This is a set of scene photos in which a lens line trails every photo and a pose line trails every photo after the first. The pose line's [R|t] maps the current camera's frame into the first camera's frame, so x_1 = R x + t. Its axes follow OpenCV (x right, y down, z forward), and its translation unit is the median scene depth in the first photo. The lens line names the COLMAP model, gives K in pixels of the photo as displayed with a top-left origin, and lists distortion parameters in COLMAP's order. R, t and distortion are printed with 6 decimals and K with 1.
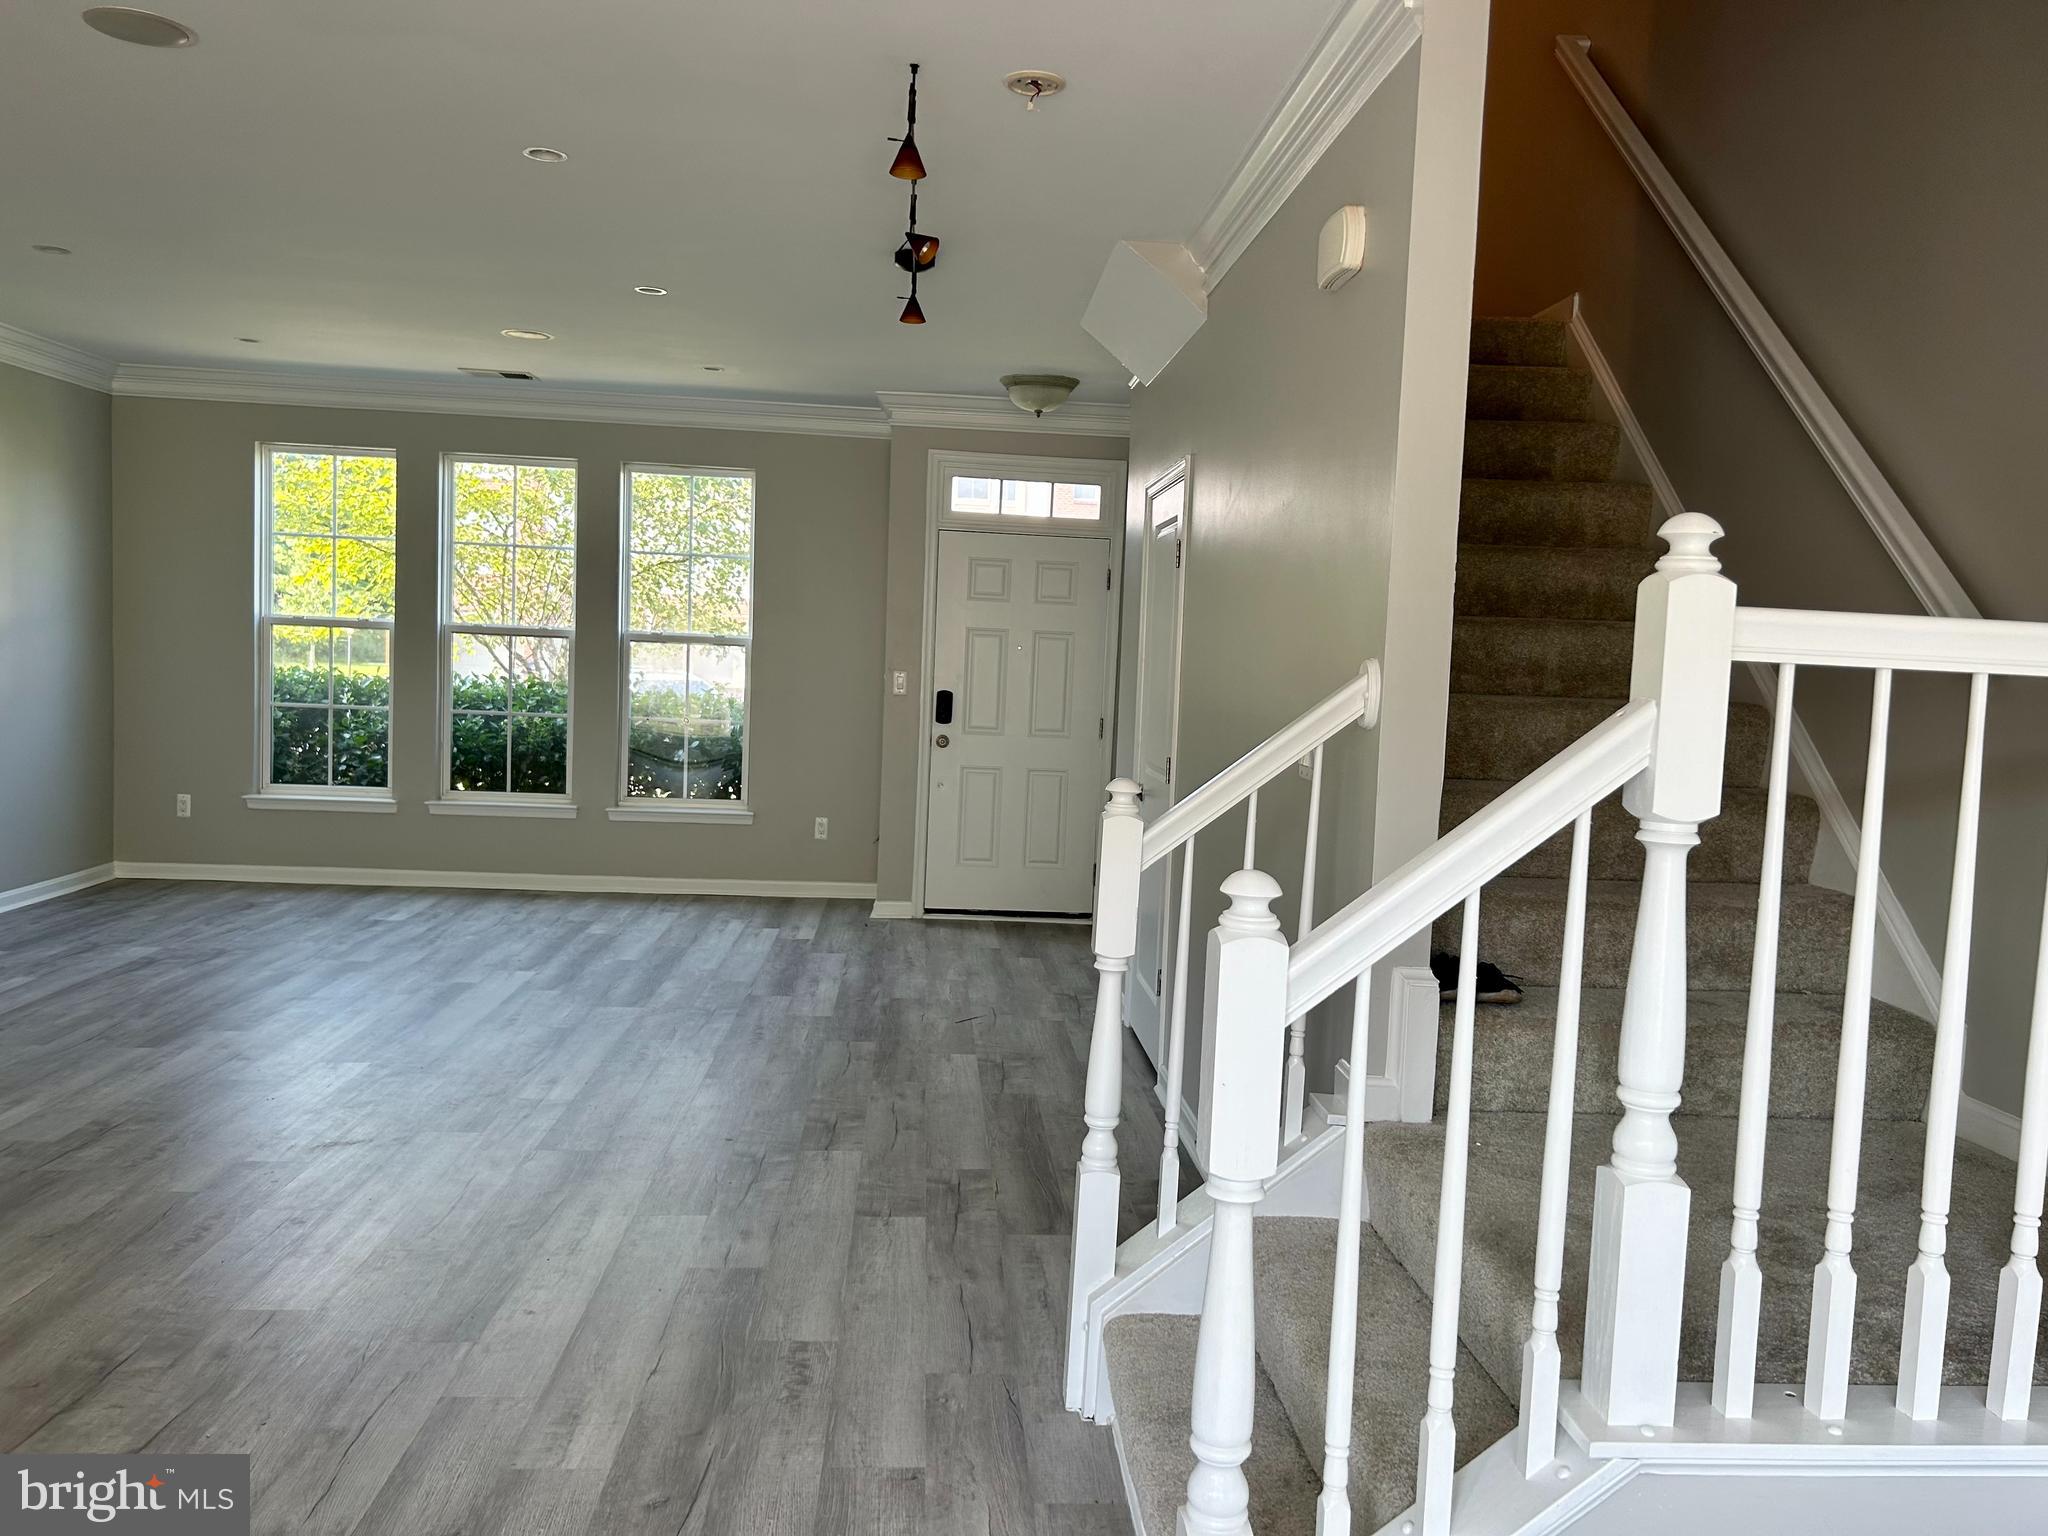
lens RADIAL K [[1528.6, 0, 1037.4], [0, 1528.6, 779.8], [0, 0, 1]] dist [0.058619, -0.077065]
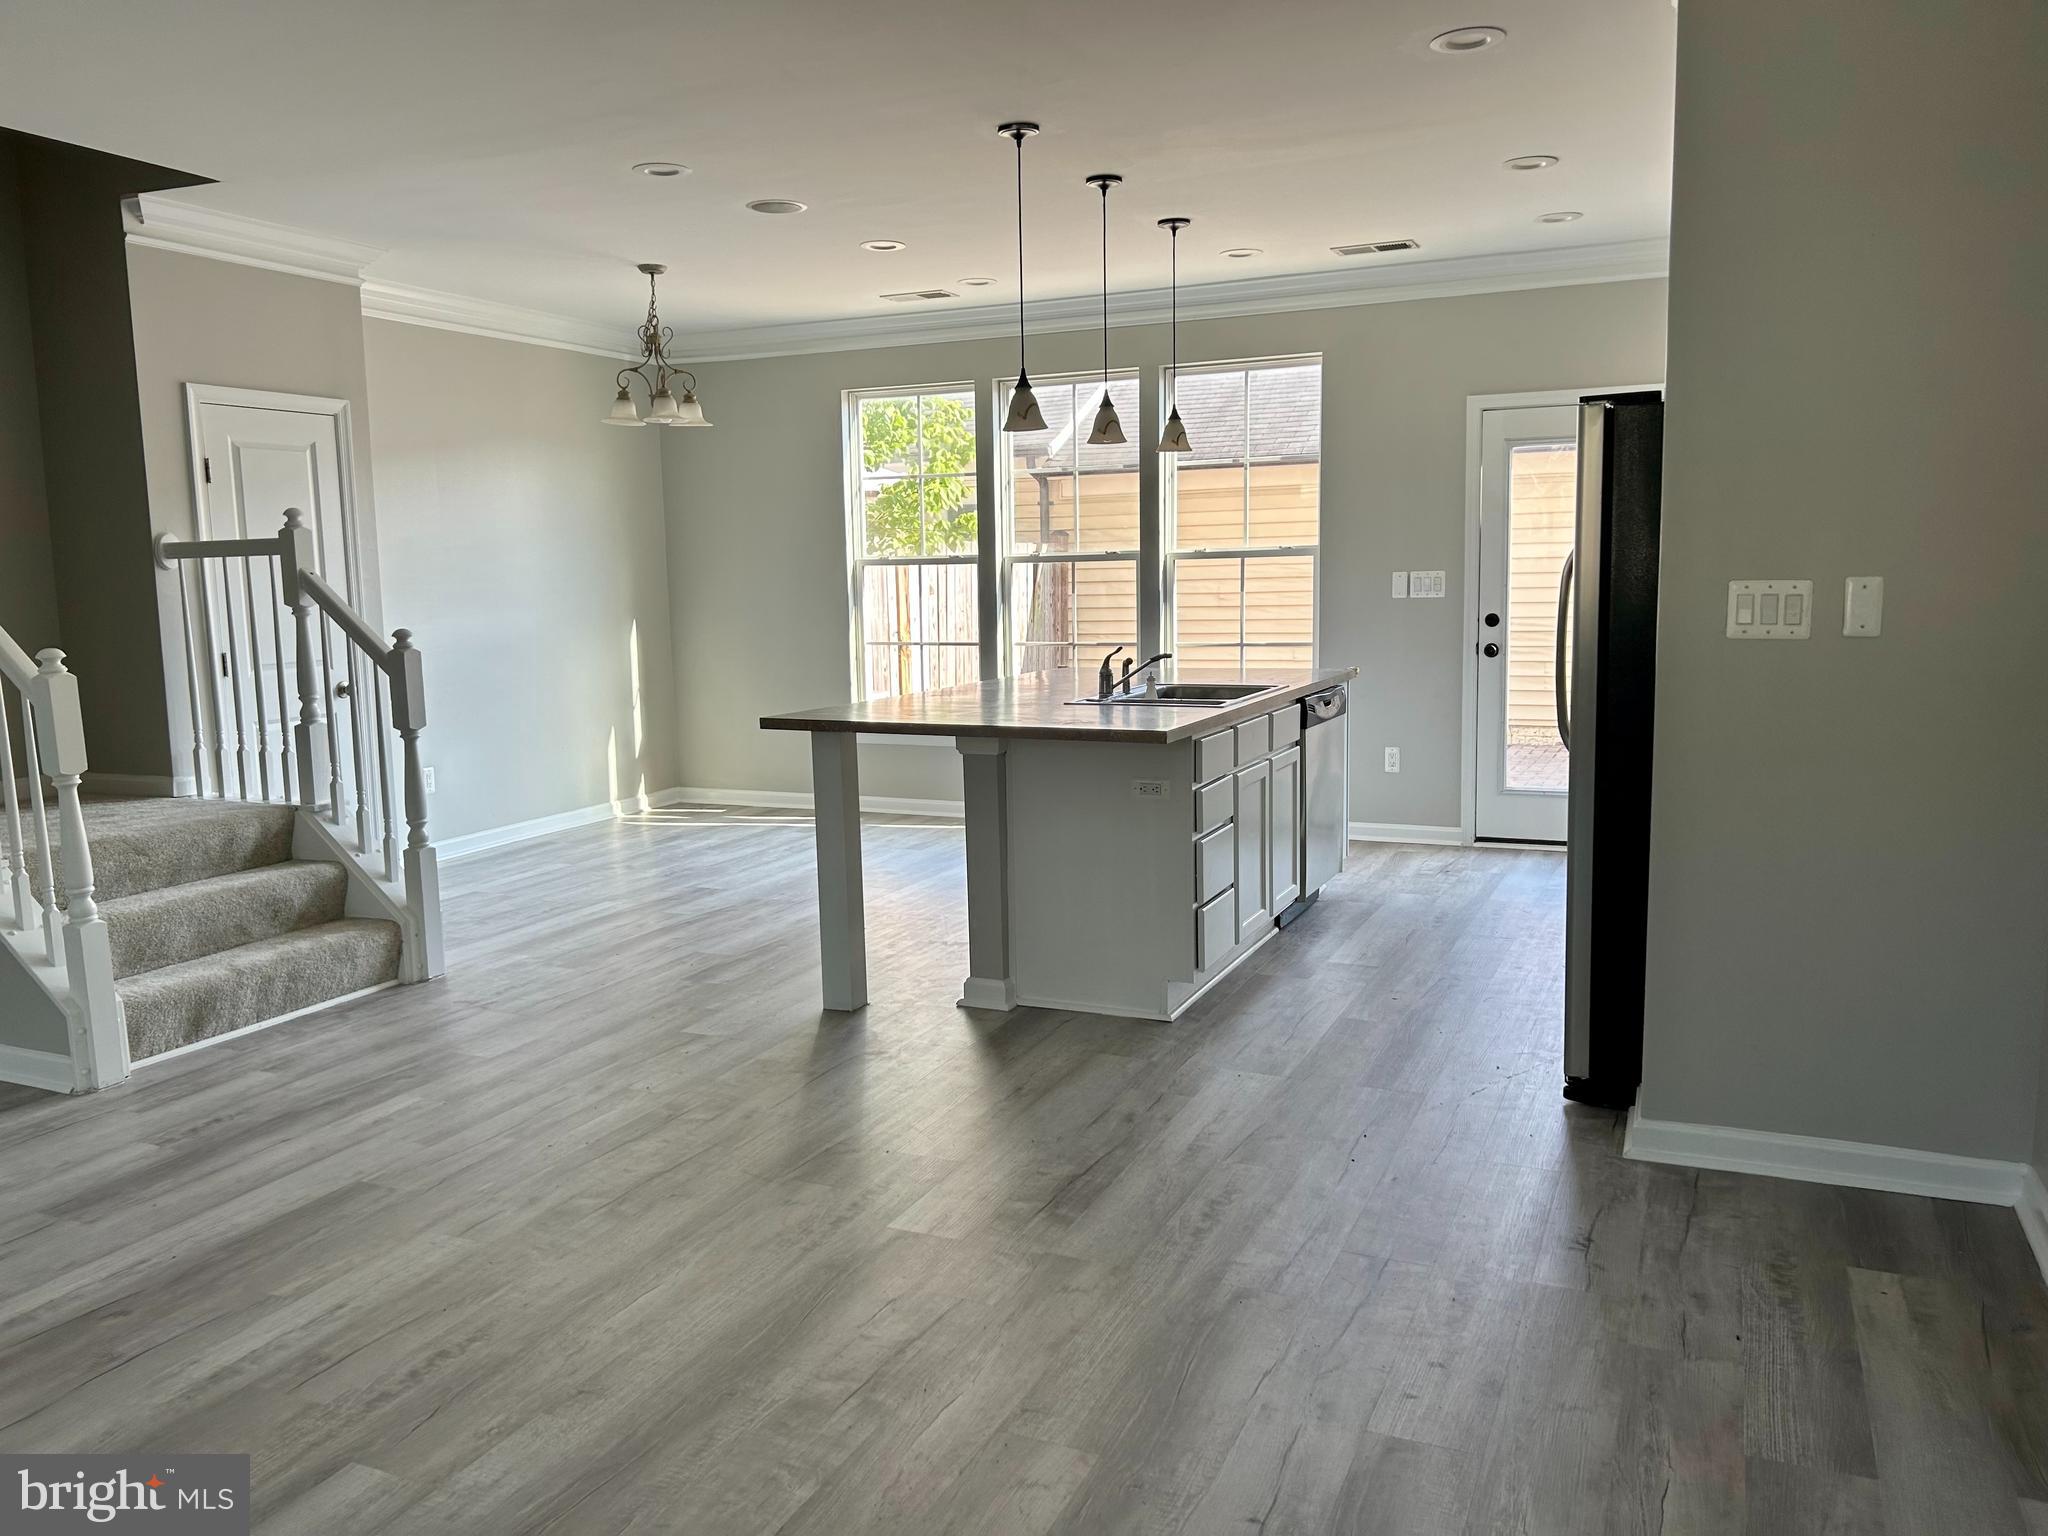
lens RADIAL K [[1528.6, 0, 1019.5], [0, 1528.6, 763.3], [0, 0, 1]] dist [0.058619, -0.077065]
pose [[-0.876290, -0.087460, 0.473779, -0.864532], [0.021623, 0.975254, 0.220026, -0.117568], [-0.481299, 0.203051, -0.852714, 1.106280]]
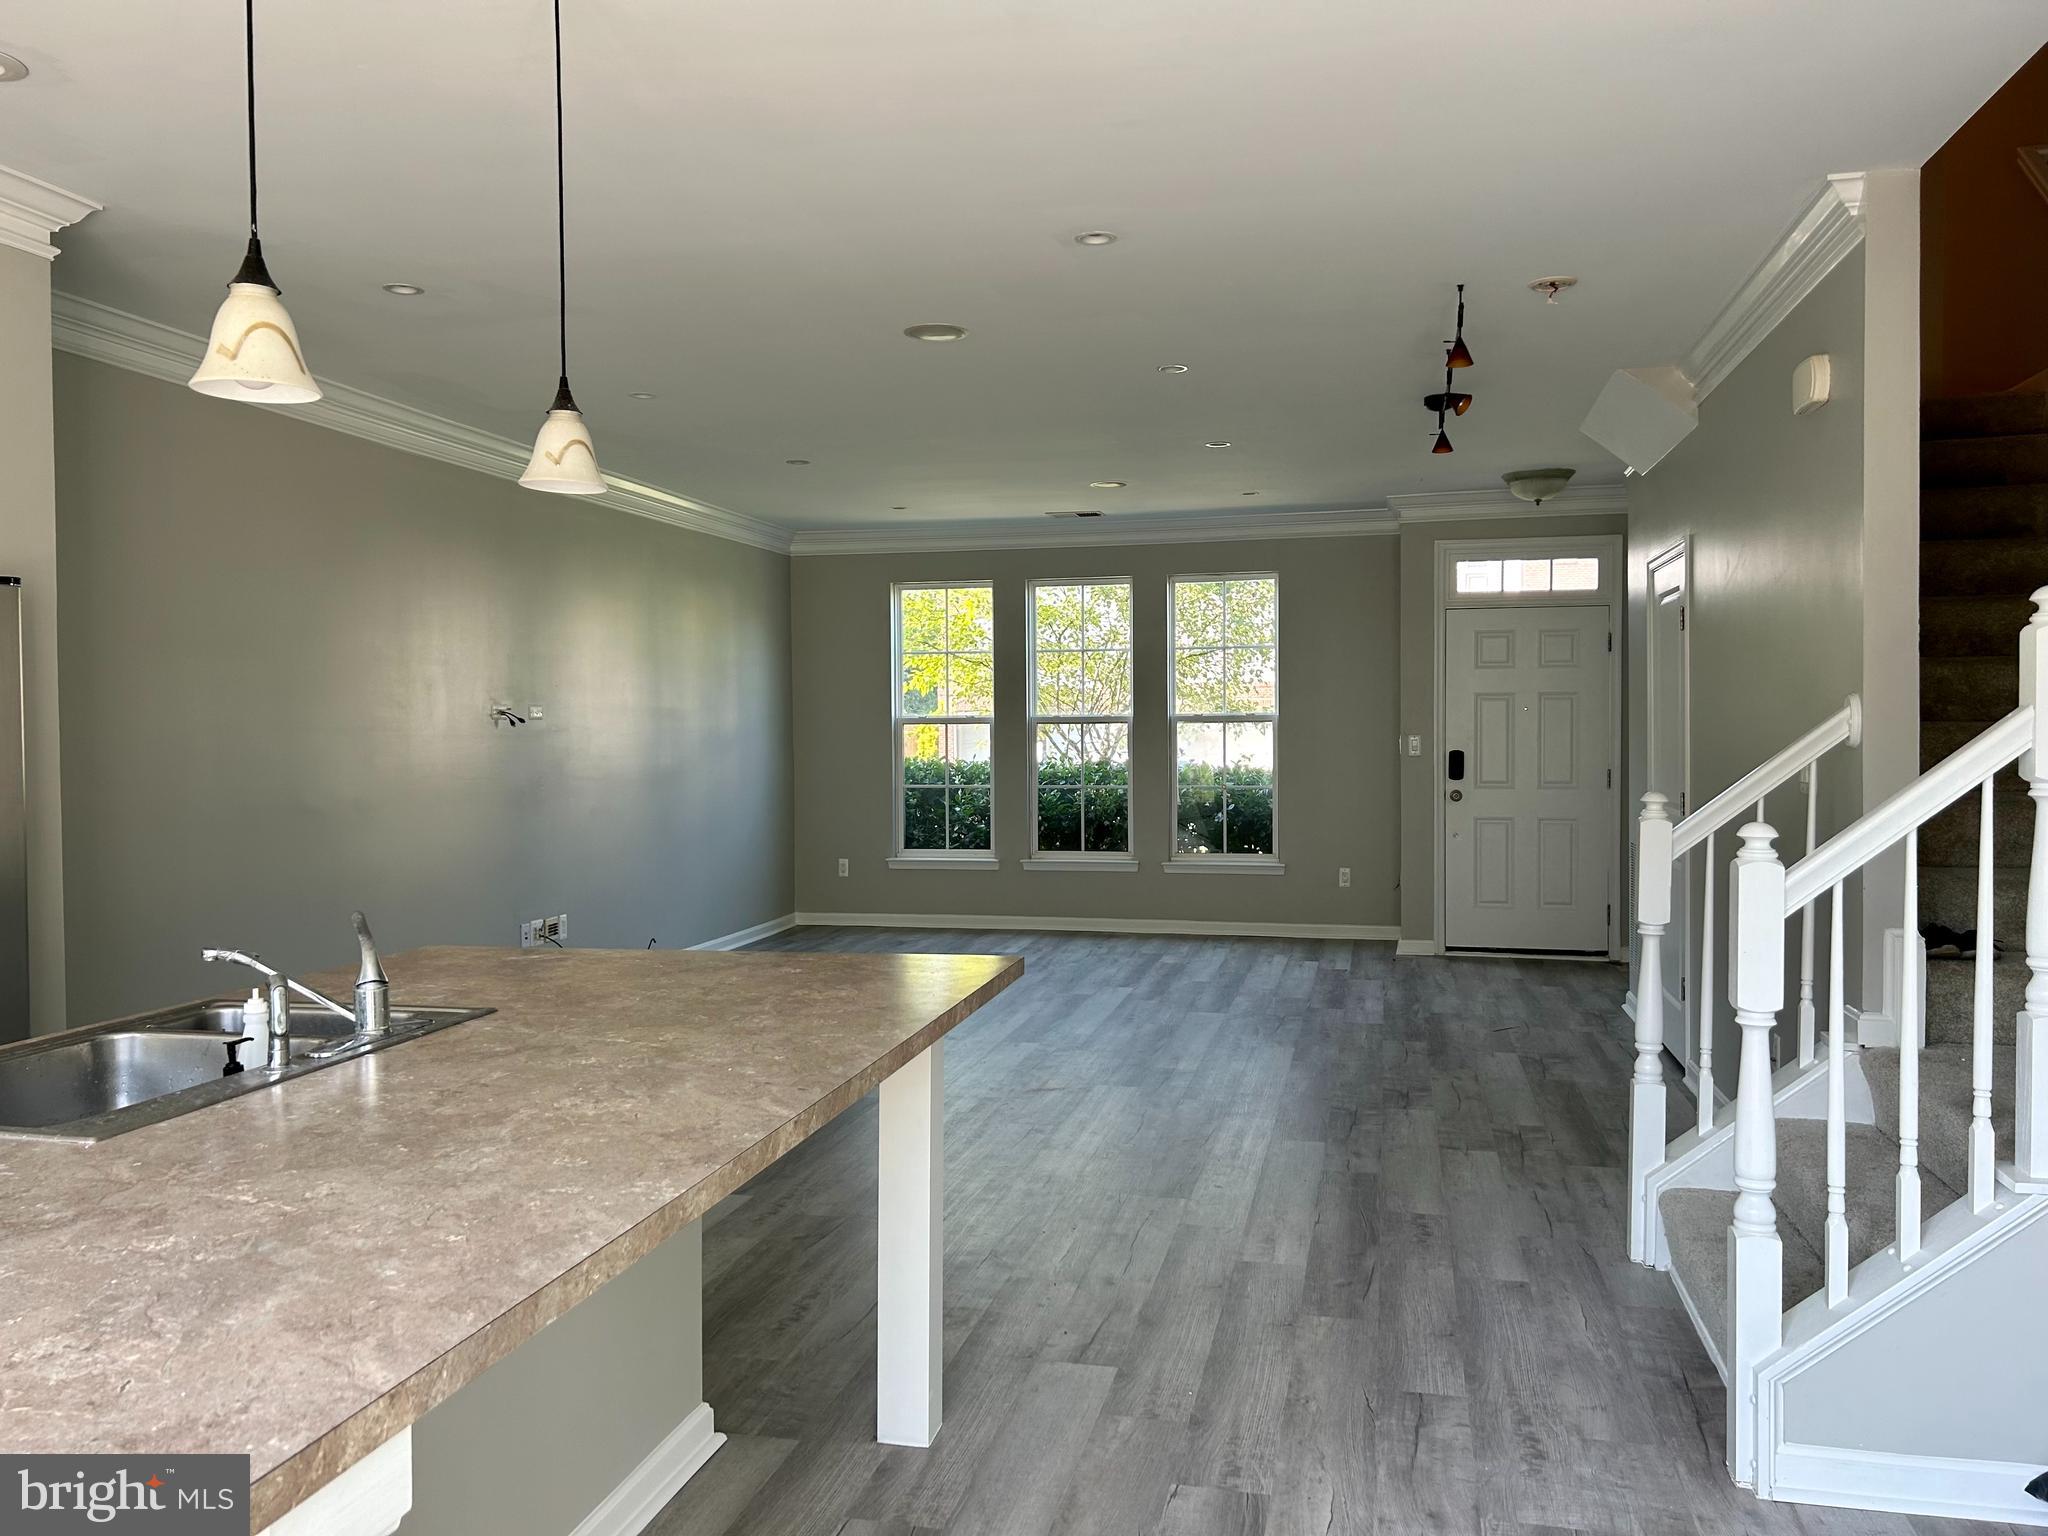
lens RADIAL K [[1528.6, 0, 1022.7], [0, 1528.6, 765.1], [0, 0, 1]] dist [0.058619, -0.077065]
pose [[0.951710, -0.042373, -0.304061, -0.037102], [0.023582, 0.997593, -0.065212, 0.031748], [0.306092, 0.054892, 0.950418, -0.292046]]
